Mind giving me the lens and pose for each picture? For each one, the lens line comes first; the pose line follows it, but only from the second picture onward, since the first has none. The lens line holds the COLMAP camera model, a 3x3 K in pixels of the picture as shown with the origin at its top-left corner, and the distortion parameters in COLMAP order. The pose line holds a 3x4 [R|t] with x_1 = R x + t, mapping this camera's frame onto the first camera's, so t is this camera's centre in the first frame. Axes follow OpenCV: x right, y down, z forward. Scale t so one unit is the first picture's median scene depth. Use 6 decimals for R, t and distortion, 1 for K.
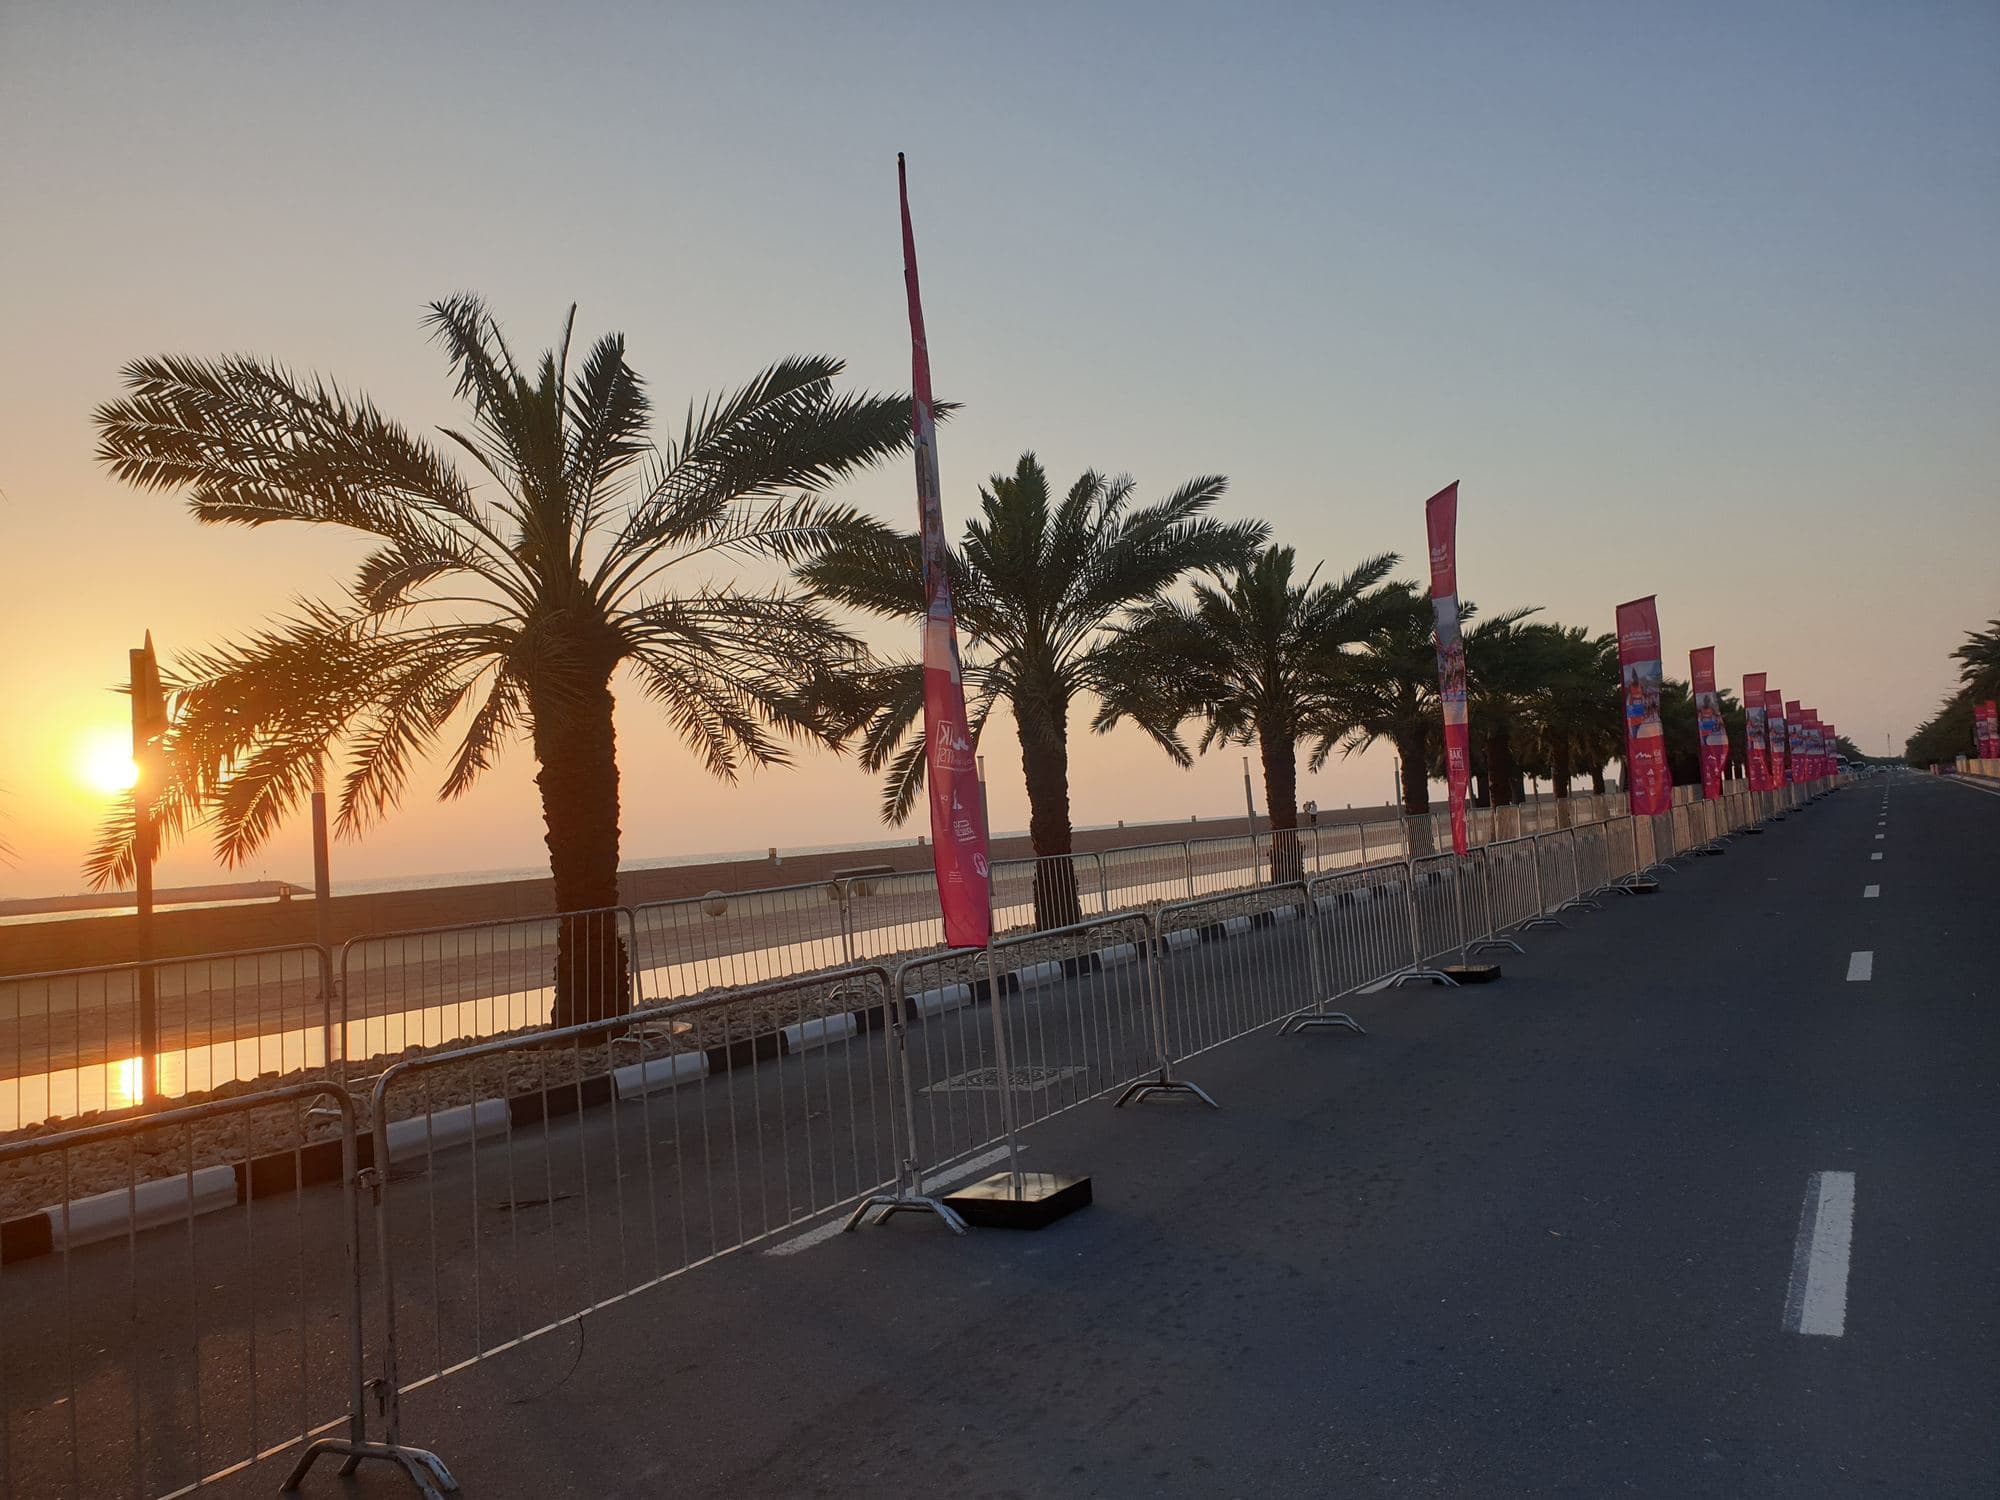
lens RADIAL K [[1393.3, 0, 1000.0], [0, 1393.3, 750.0], [0, 0, 1]] dist [0.089282, -0.136201]
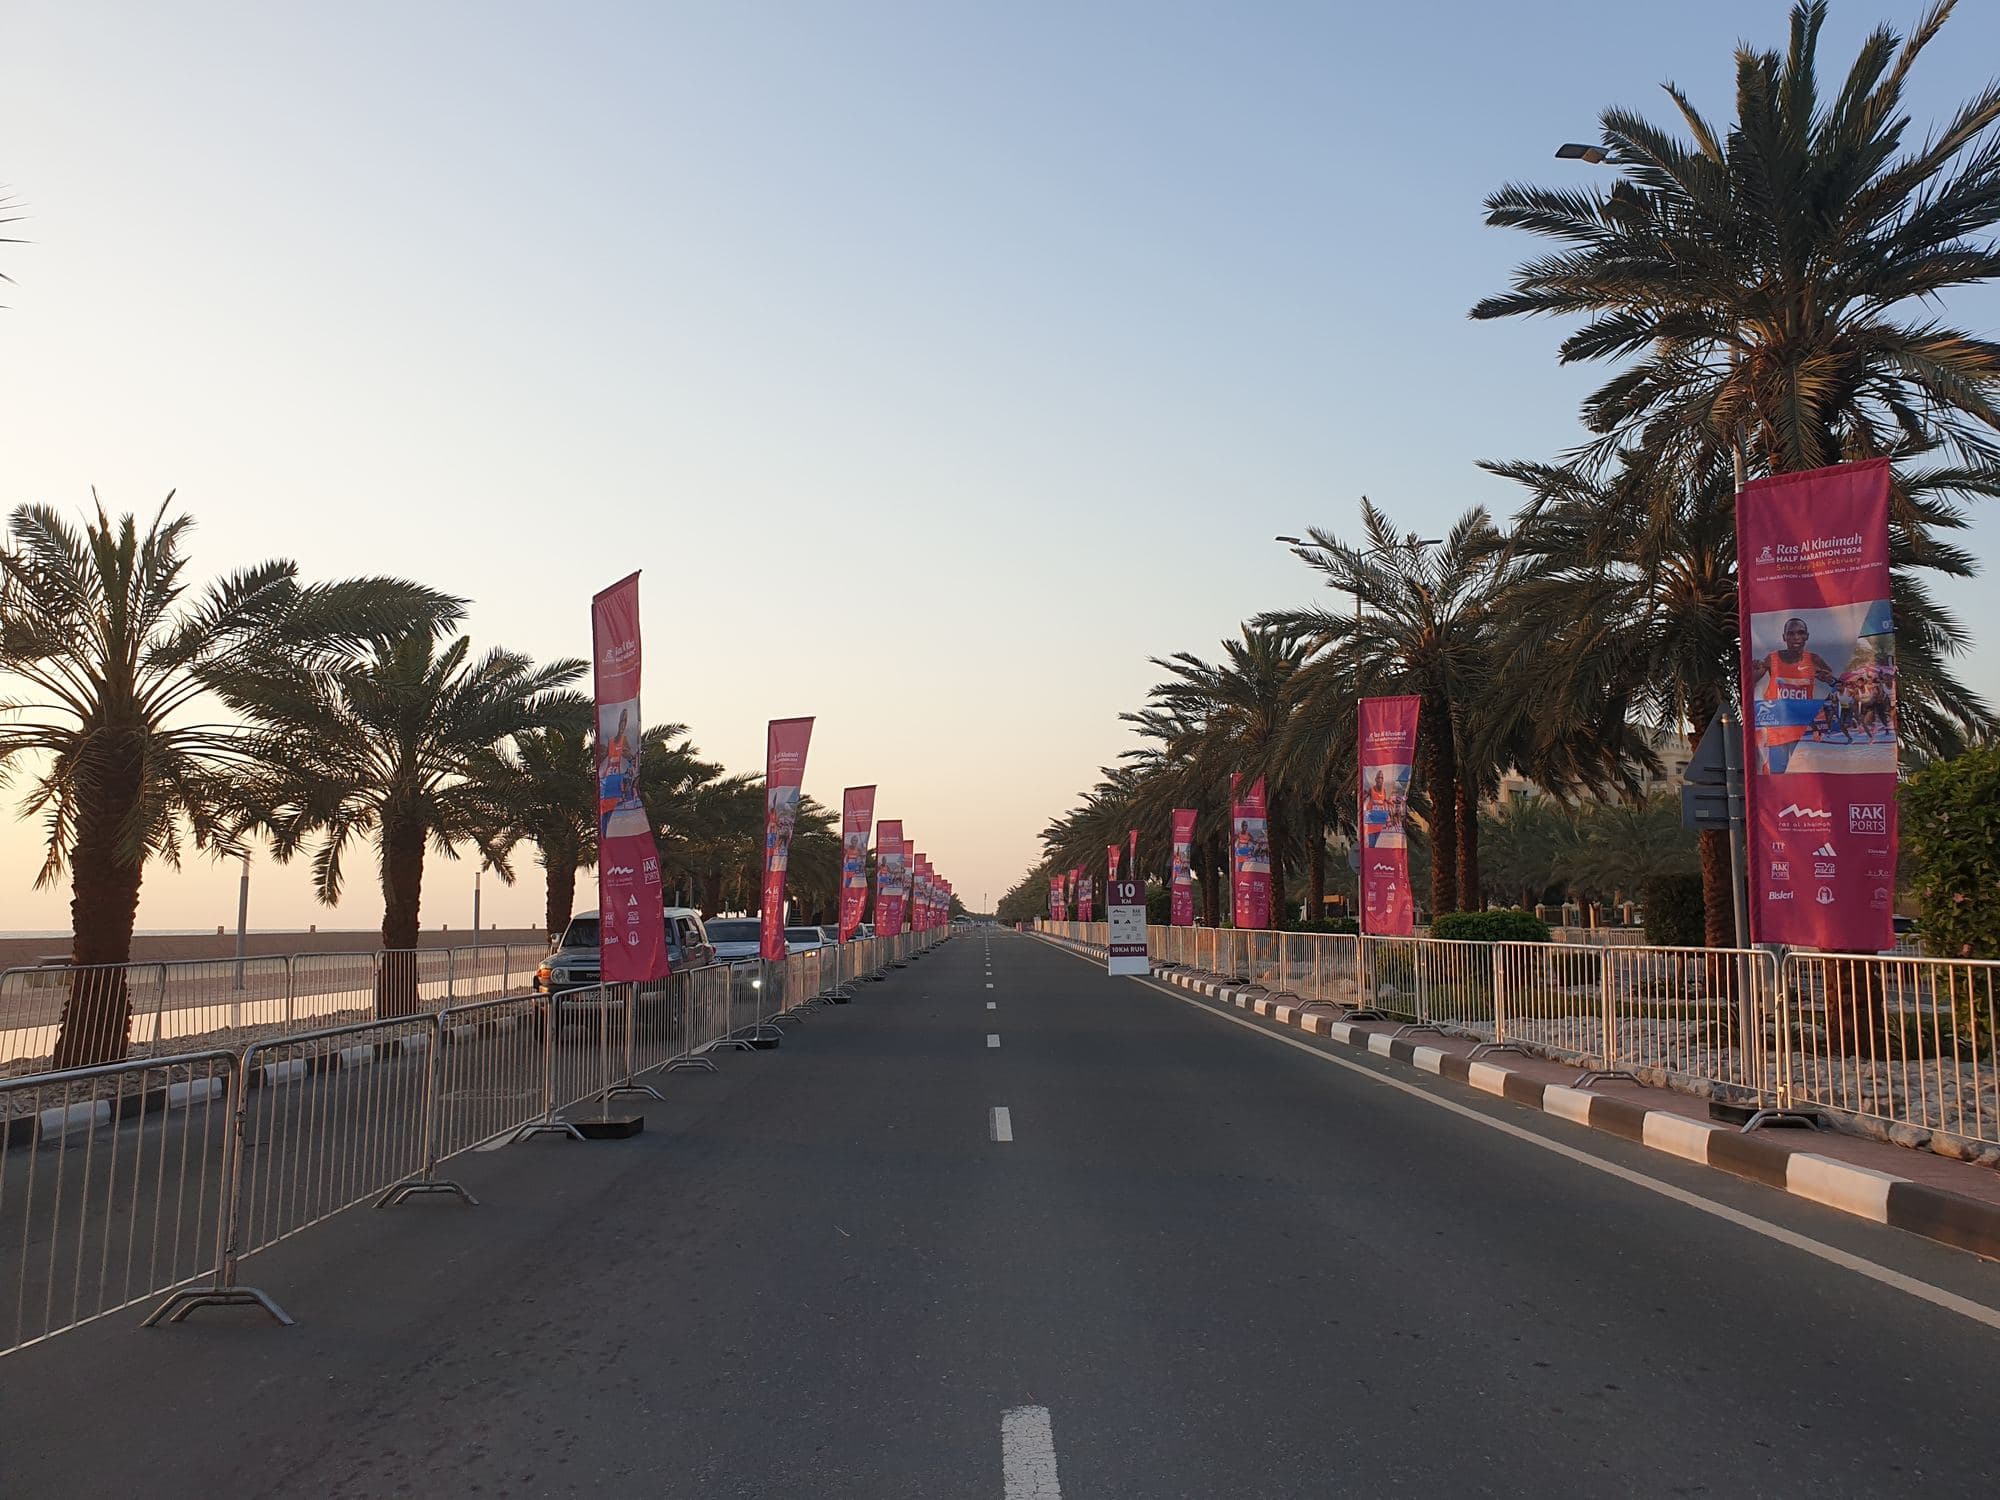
lens RADIAL K [[1526.6, 0, 1000.0], [0, 1526.6, 750.0], [0, 0, 1]] dist [0.110838, -0.106058]
pose [[0.837360, 0.127131, 0.531664, -0.129513], [-0.084789, 0.991016, -0.103431, 0.000883], [-0.540037, 0.041530, 0.840616, -0.190717]]
